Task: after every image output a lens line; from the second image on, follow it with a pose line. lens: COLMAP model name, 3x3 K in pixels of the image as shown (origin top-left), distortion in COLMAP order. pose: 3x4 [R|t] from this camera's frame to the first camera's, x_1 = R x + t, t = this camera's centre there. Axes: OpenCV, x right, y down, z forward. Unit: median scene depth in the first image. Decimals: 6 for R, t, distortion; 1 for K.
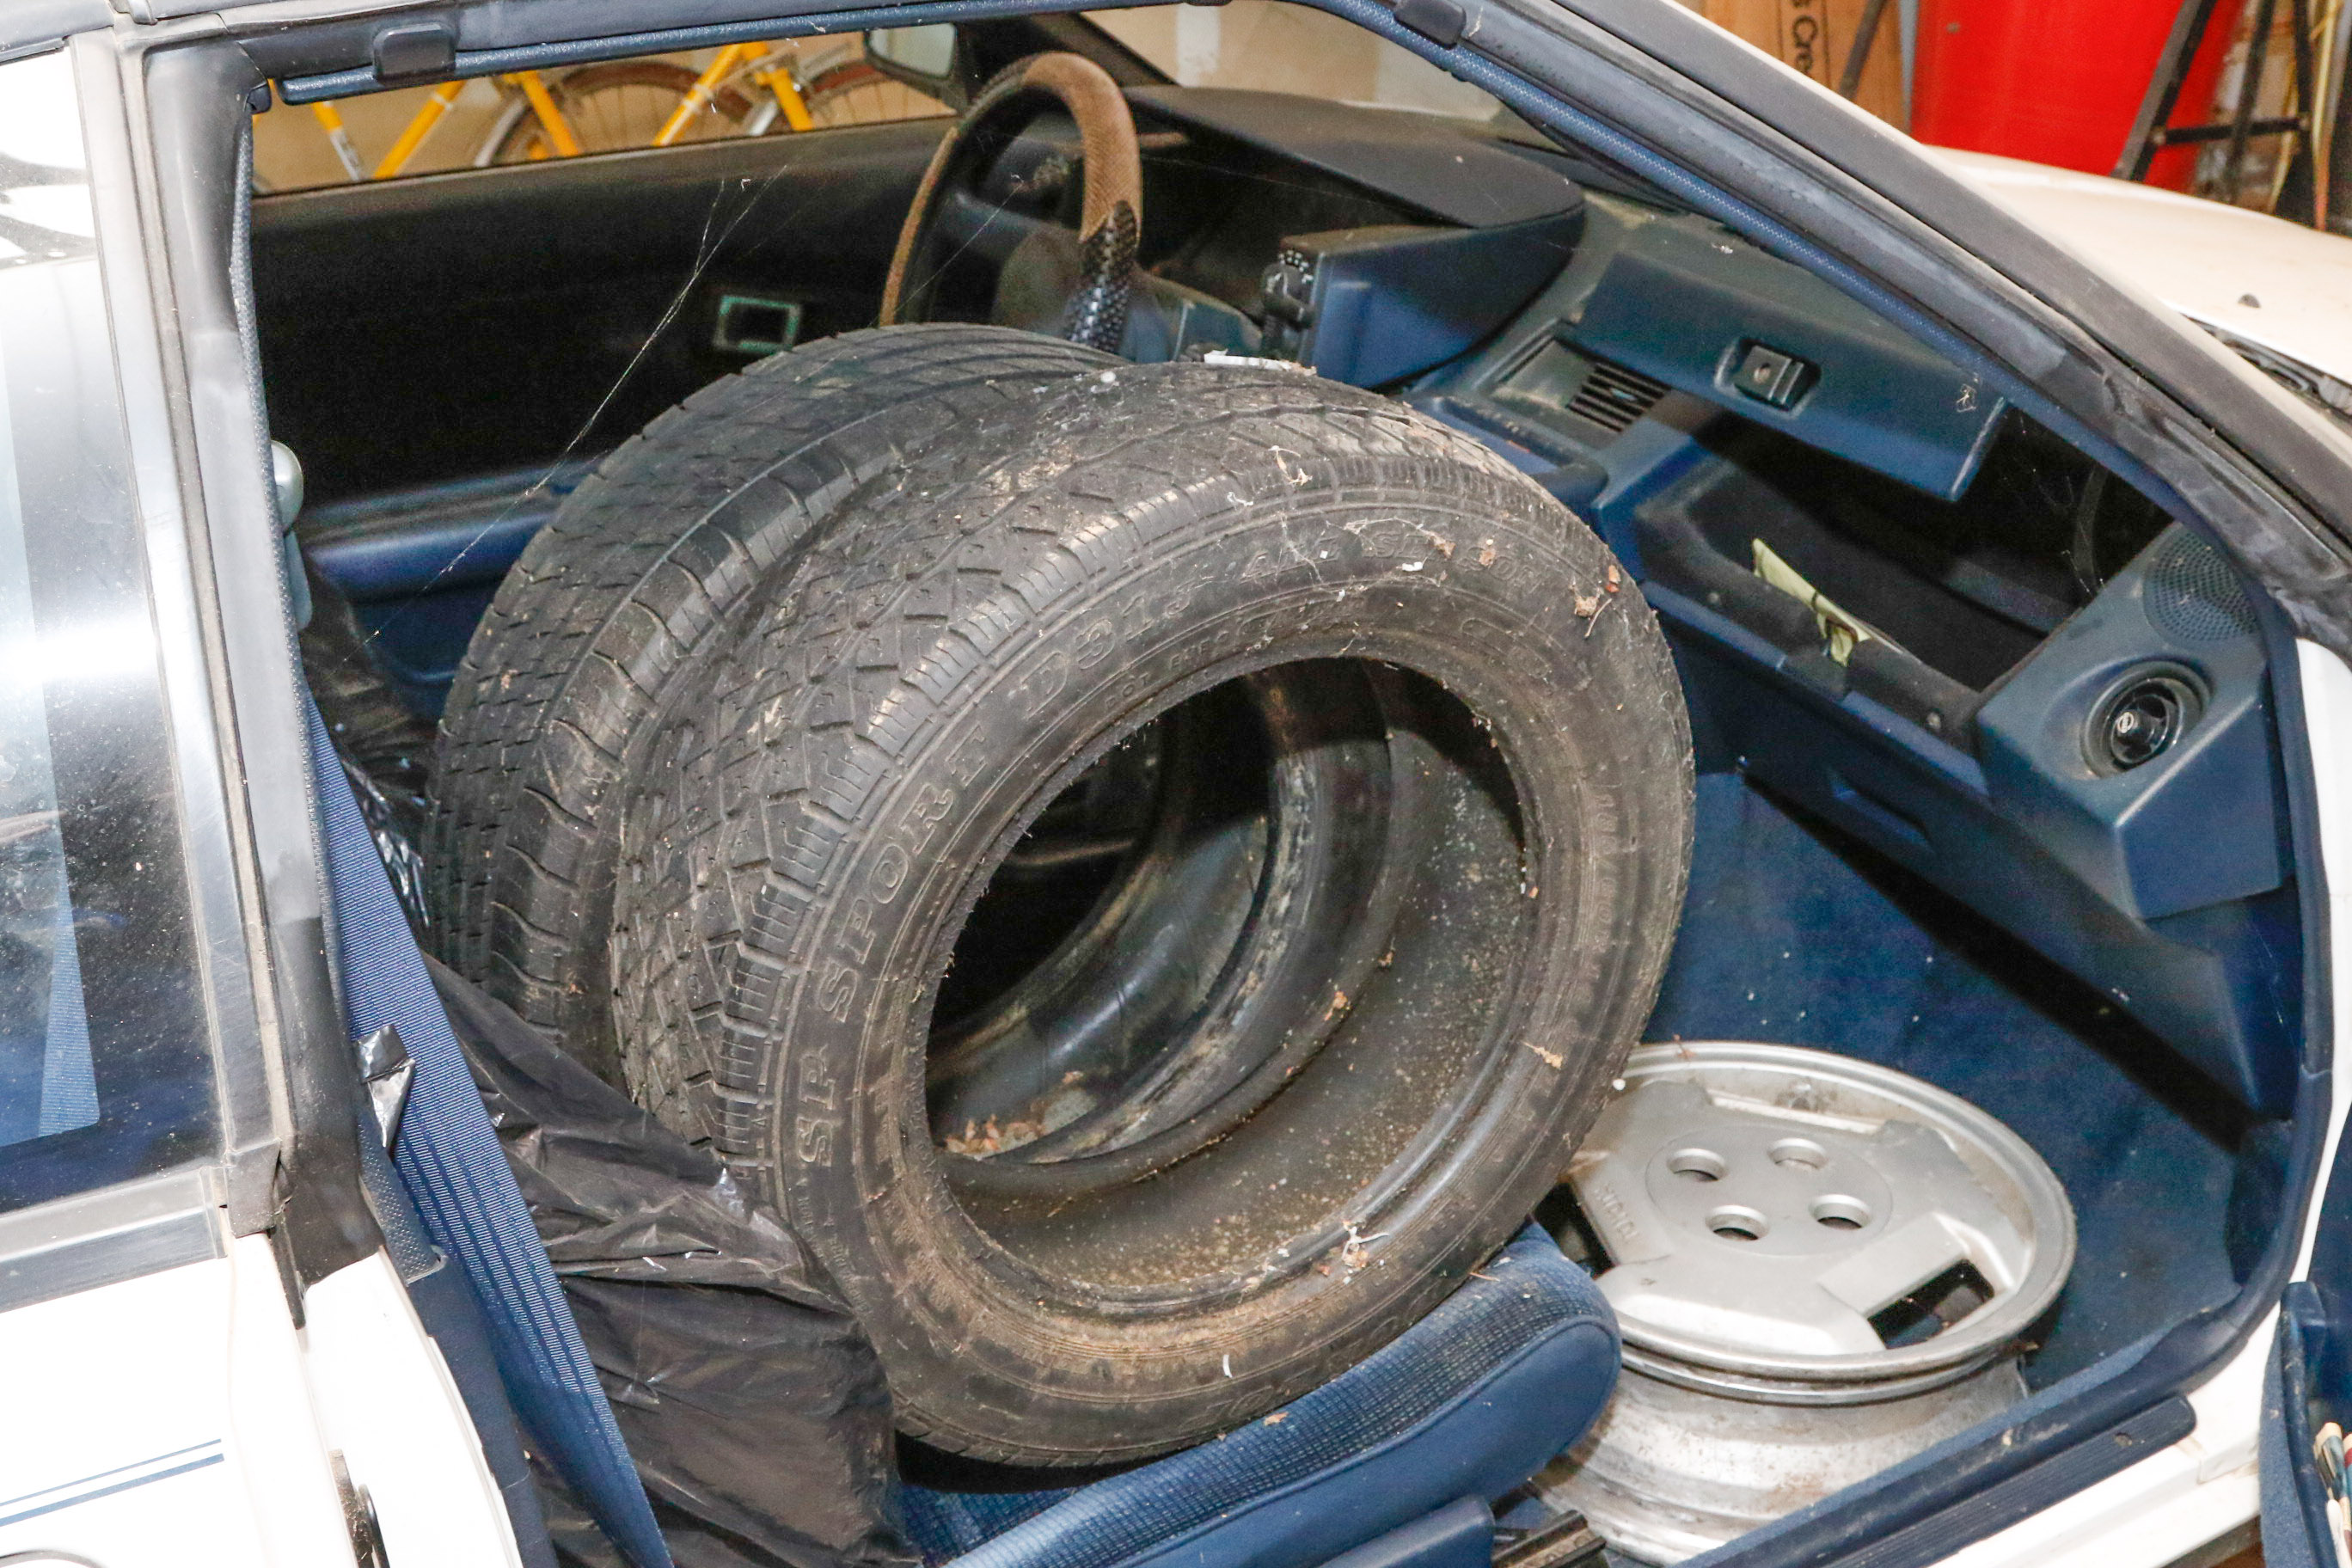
lens RADIAL K [[2576.0, 0, 1175.6], [0, 2576.0, 786.2], [0, 0, 1]] dist [-0.113621, 0.000000]
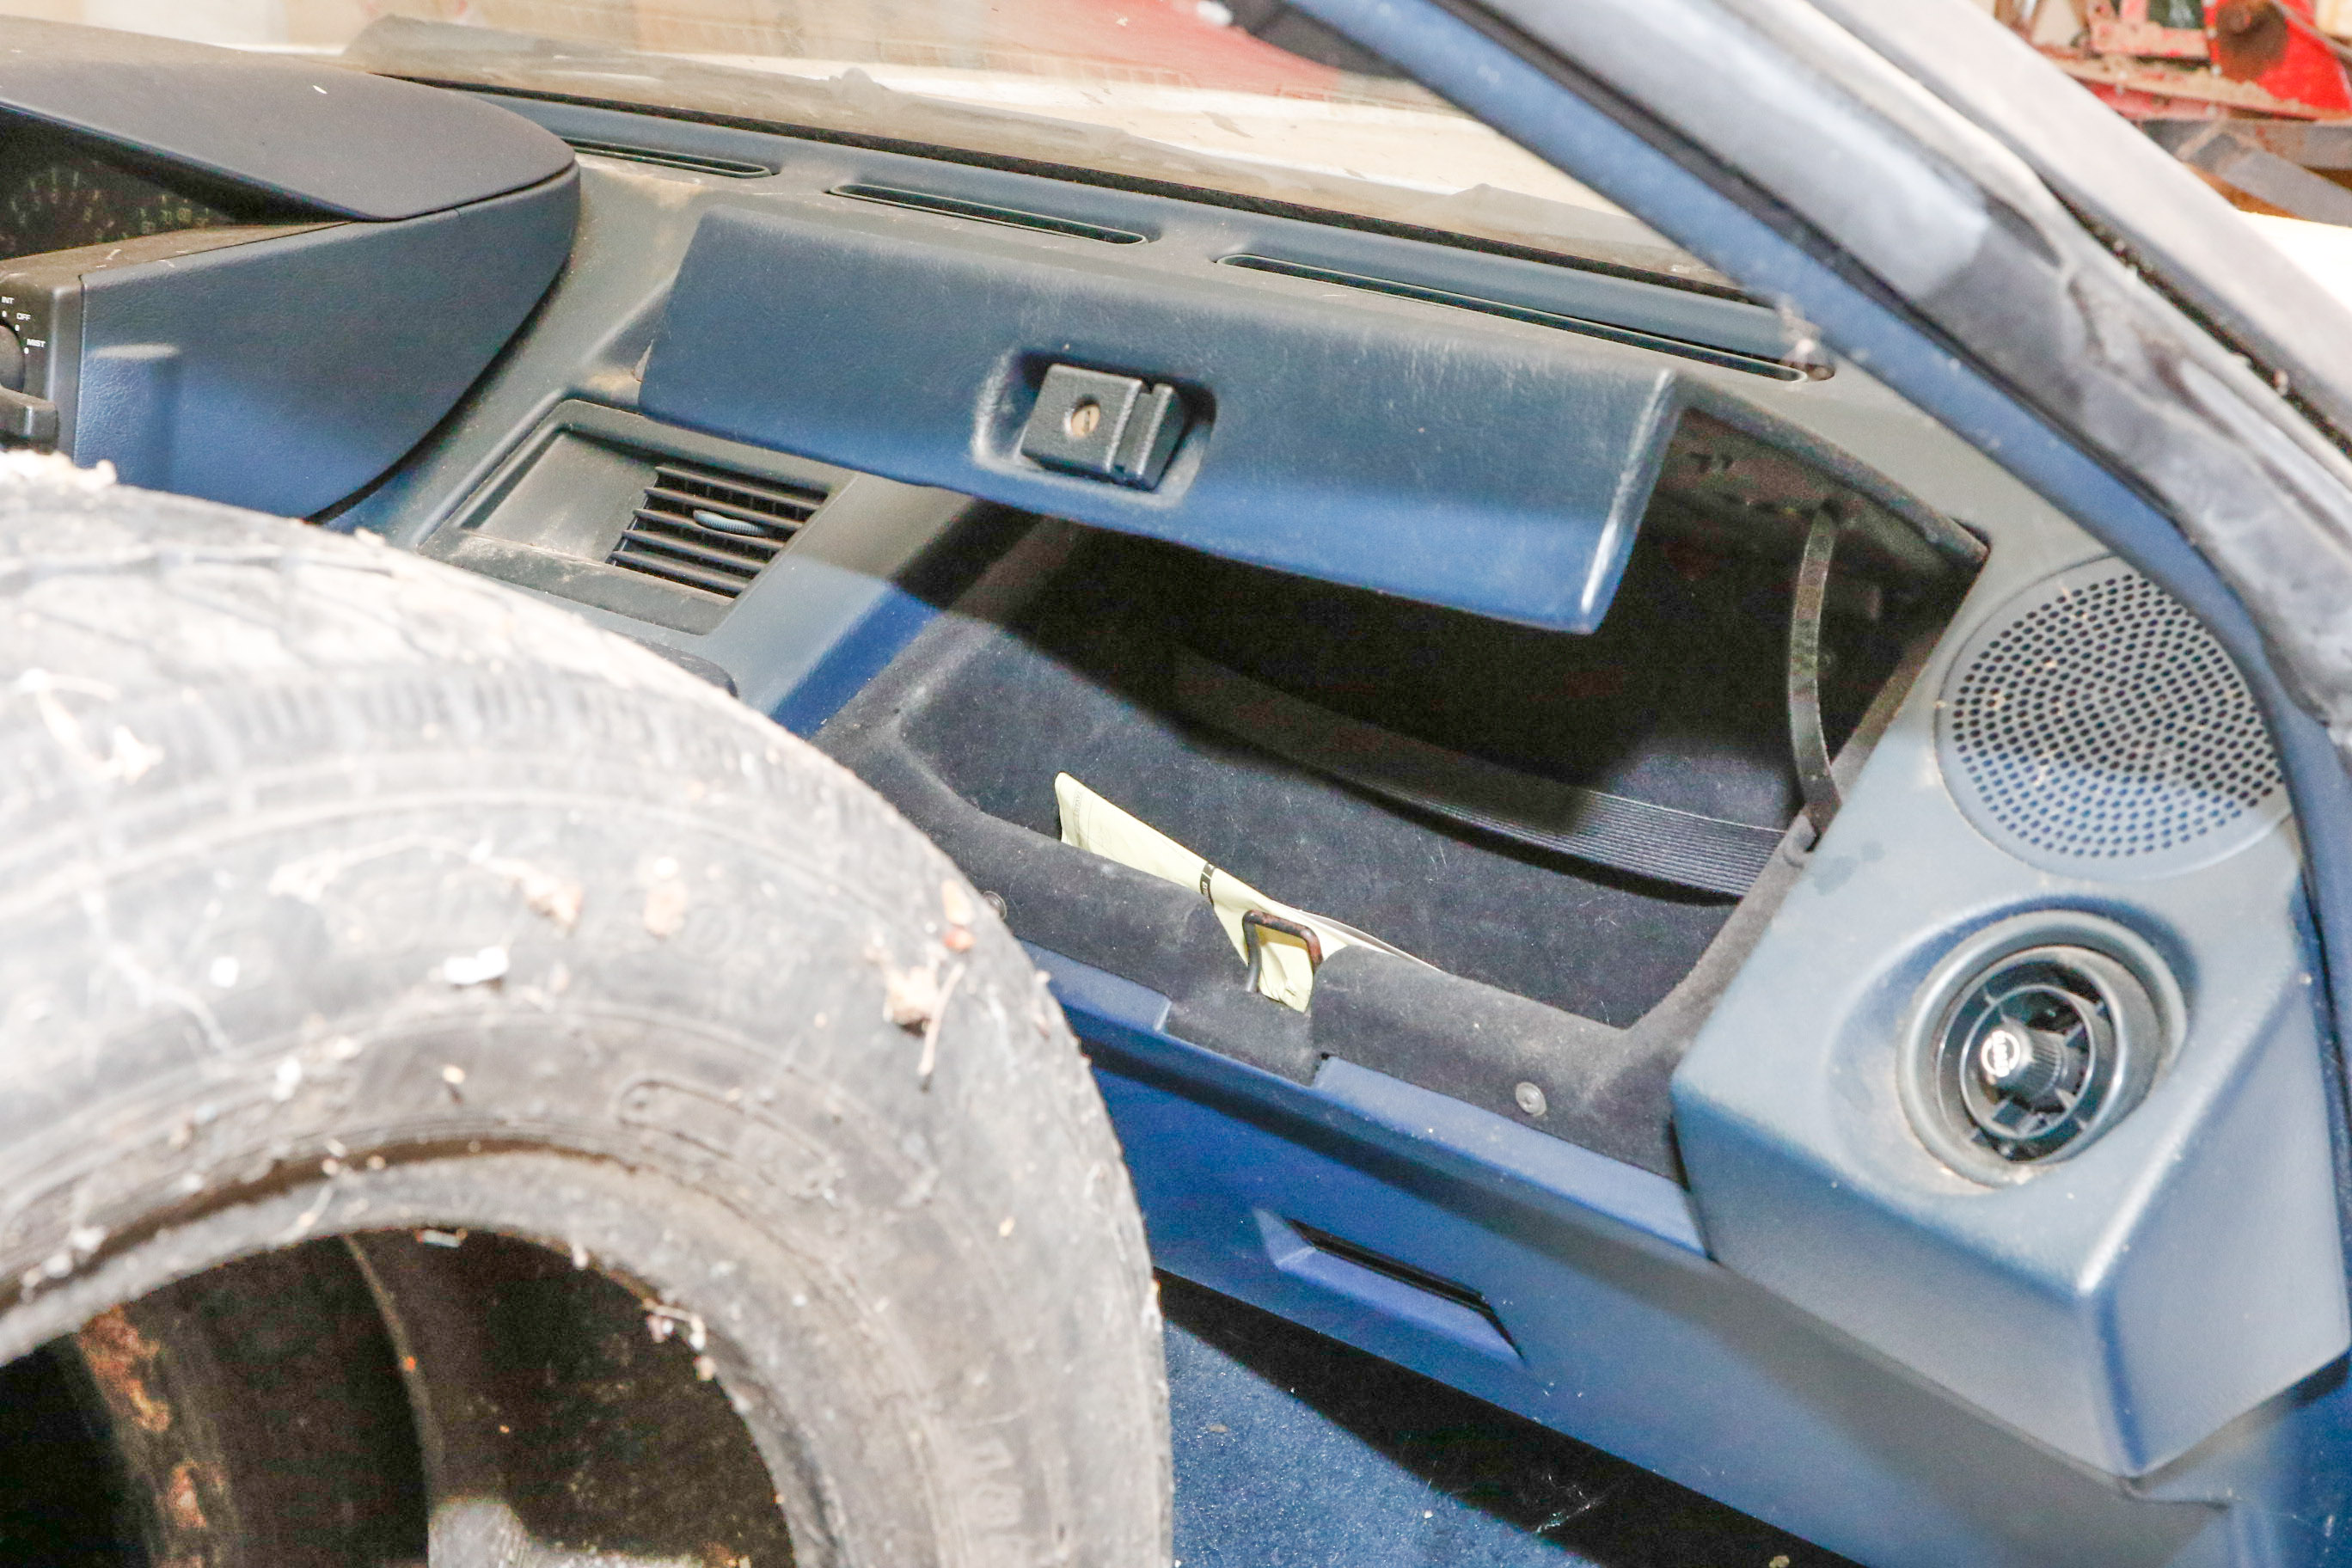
lens RADIAL K [[3627.9, 0, 1180.2], [0, 3627.9, 782.9], [0, 0, 1]] dist [-0.029120, 0.000000]
pose [[0.930156, -0.124719, 0.345333, 0.011525], [0.159436, 0.984438, -0.073906, -0.052660], [-0.330741, 0.123803, 0.935566, 0.451627]]
